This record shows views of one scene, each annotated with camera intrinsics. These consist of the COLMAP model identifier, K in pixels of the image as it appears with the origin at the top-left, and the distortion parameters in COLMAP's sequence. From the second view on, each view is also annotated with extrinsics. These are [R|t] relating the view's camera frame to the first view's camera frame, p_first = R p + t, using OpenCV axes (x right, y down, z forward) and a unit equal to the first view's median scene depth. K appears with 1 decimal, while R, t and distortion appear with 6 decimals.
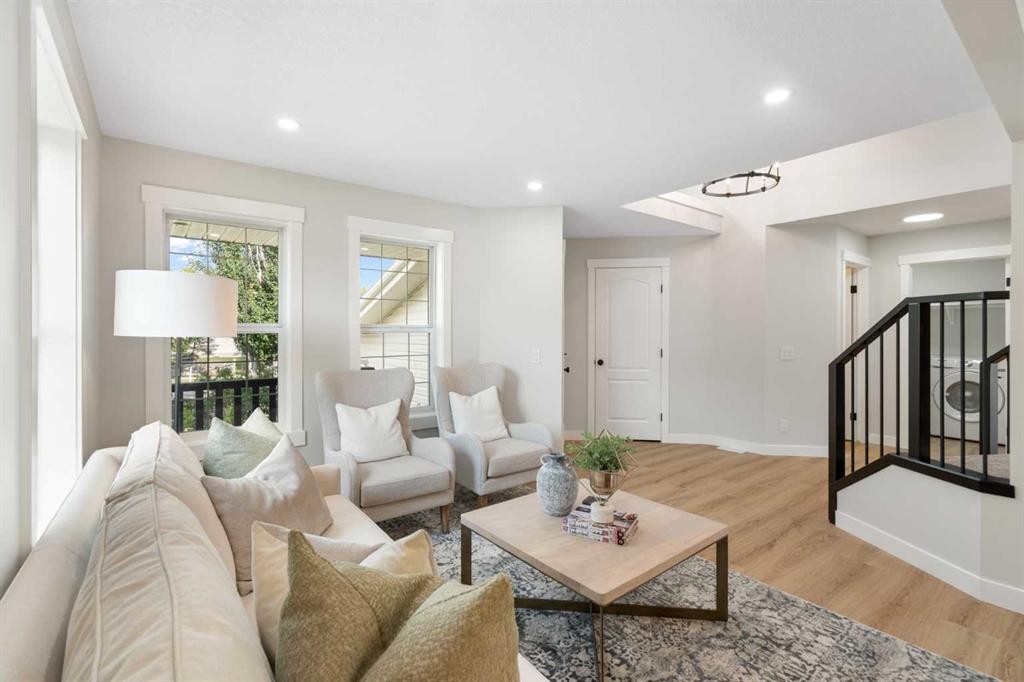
lens RADIAL K [[473.8, 0, 515.5], [0, 473.8, 336.3], [0, 0, 1]] dist [-0.005252, -0.000487]
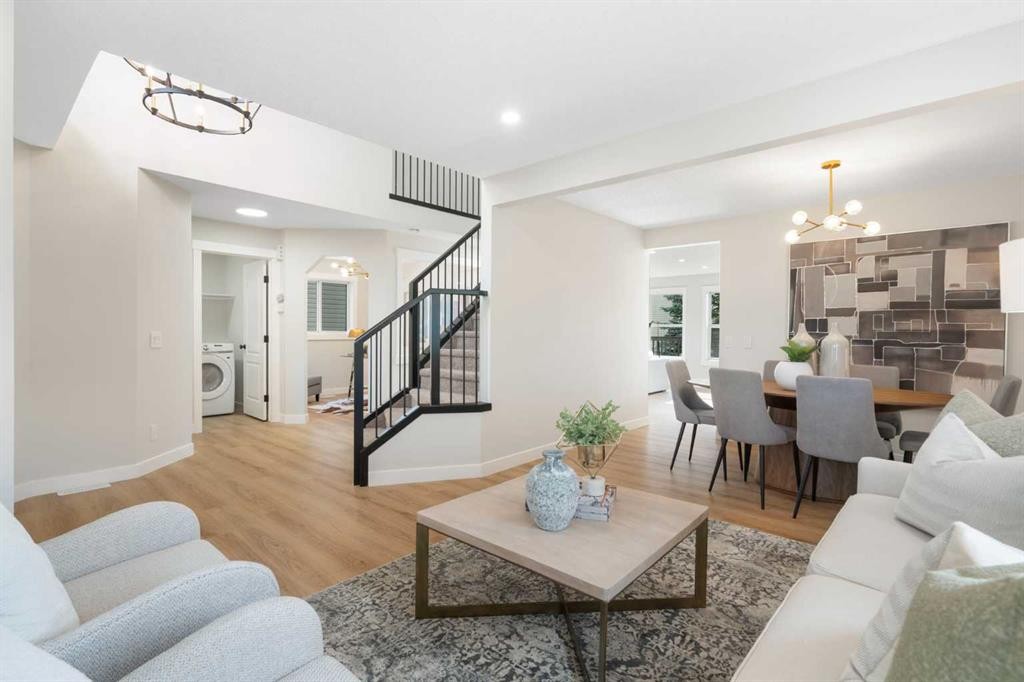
lens RADIAL K [[473.8, 0, 514.1], [0, 473.8, 337.2], [0, 0, 1]] dist [-0.005252, -0.000487]
pose [[-0.182512, -0.011453, 0.983137, -0.546488], [0.002827, 0.999922, 0.012173, 0.041605], [-0.983200, 0.005001, -0.182466, 0.984084]]
